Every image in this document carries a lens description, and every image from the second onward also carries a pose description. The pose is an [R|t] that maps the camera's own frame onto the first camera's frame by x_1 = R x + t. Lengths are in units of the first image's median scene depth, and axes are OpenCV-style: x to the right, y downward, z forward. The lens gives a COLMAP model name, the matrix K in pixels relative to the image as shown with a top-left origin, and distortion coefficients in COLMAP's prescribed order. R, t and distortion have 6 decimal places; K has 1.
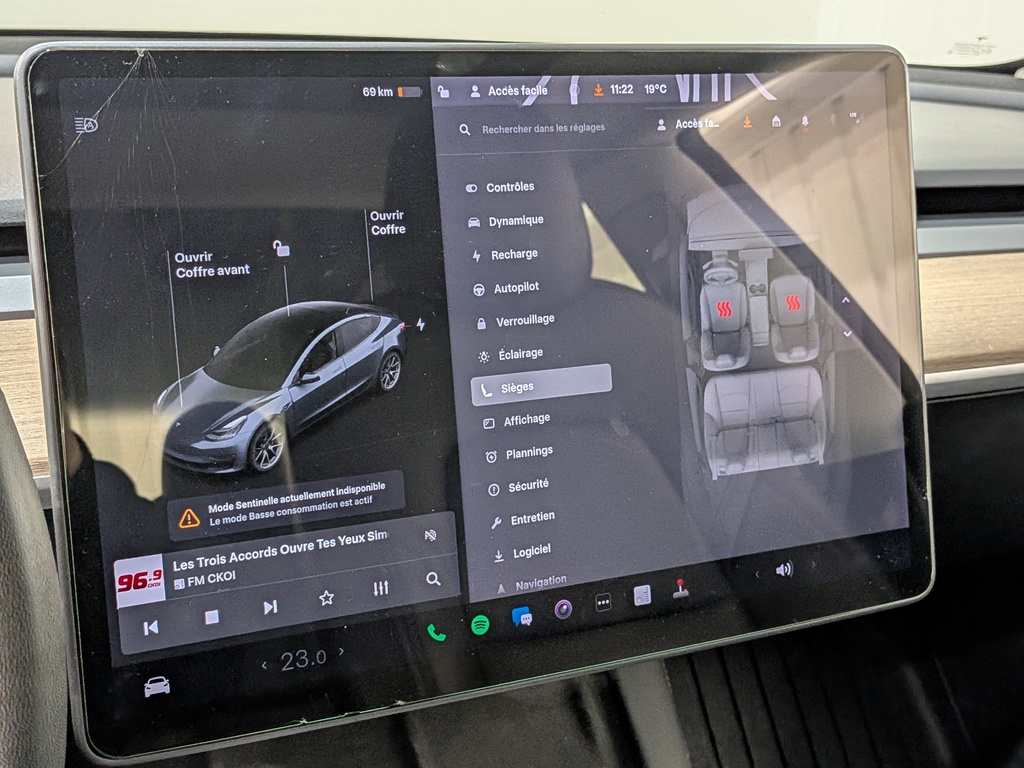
lens RADIAL K [[1477.3, 0, 512.0], [0, 1477.3, 384.0], [0, 0, 1]] dist [0.037381, 0.013524]
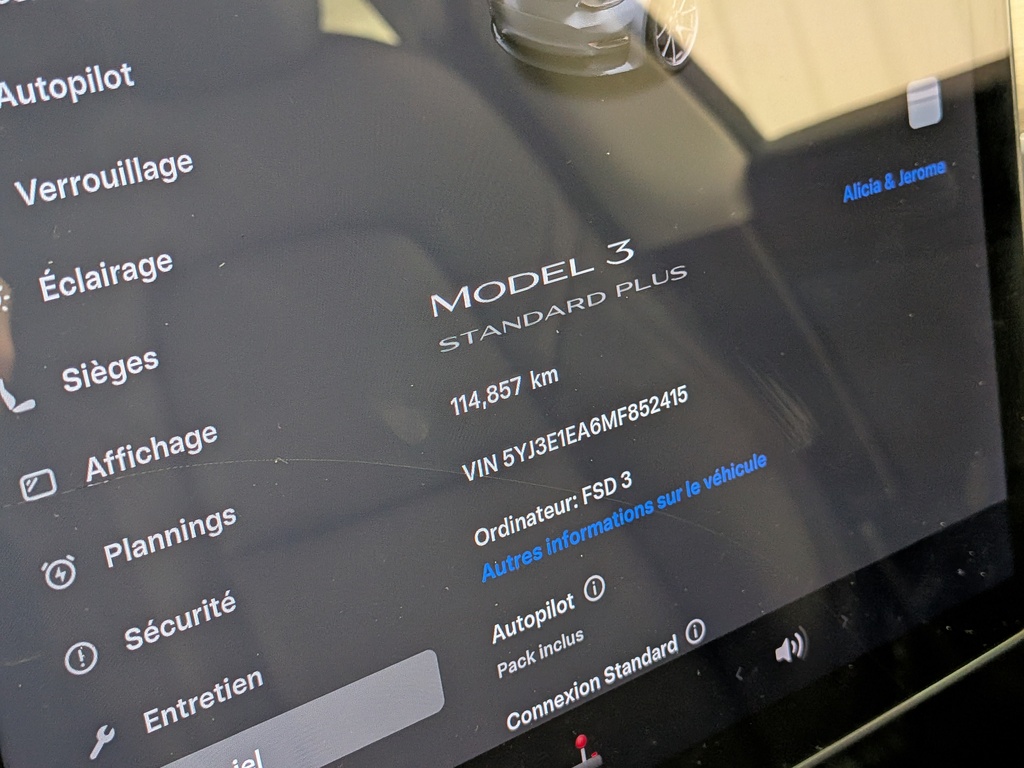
lens RADIAL K [[1477.3, 0, 512.0], [0, 1477.3, 384.0], [0, 0, 1]] dist [0.037381, 0.013524]
pose [[0.981893, -0.121792, 0.145097, 0.046460], [0.096073, 0.980279, 0.172691, -0.046585], [-0.163268, -0.155624, 0.974230, 0.633277]]
